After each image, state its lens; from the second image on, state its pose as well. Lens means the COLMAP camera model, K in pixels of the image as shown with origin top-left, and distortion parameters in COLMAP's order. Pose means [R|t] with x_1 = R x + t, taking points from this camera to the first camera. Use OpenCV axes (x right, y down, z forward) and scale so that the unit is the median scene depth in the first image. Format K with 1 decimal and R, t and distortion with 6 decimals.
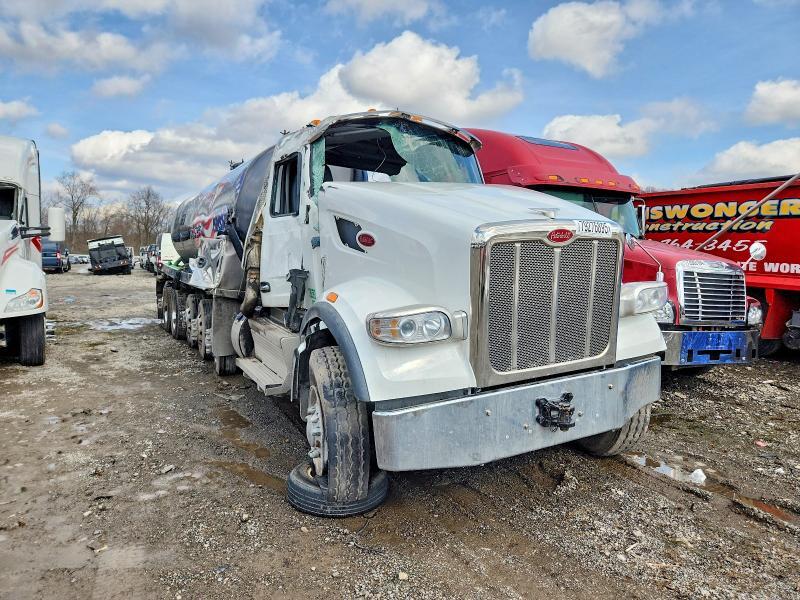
lens RADIAL K [[633.9, 0, 402.2], [0, 633.9, 306.9], [0, 0, 1]] dist [0.019673, 0.004030]
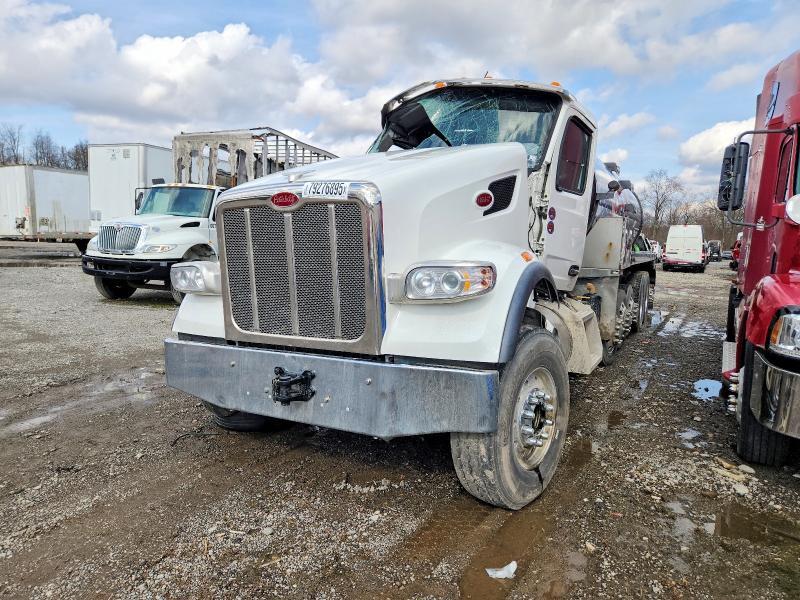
lens RADIAL K [[633.9, 0, 402.9], [0, 633.9, 293.0], [0, 0, 1]] dist [0.019673, 0.004030]
pose [[0.411332, 0.078598, -0.908090, 1.128351], [-0.101376, 0.994039, 0.040118, -0.027005], [0.905831, 0.075557, 0.416848, 0.723297]]
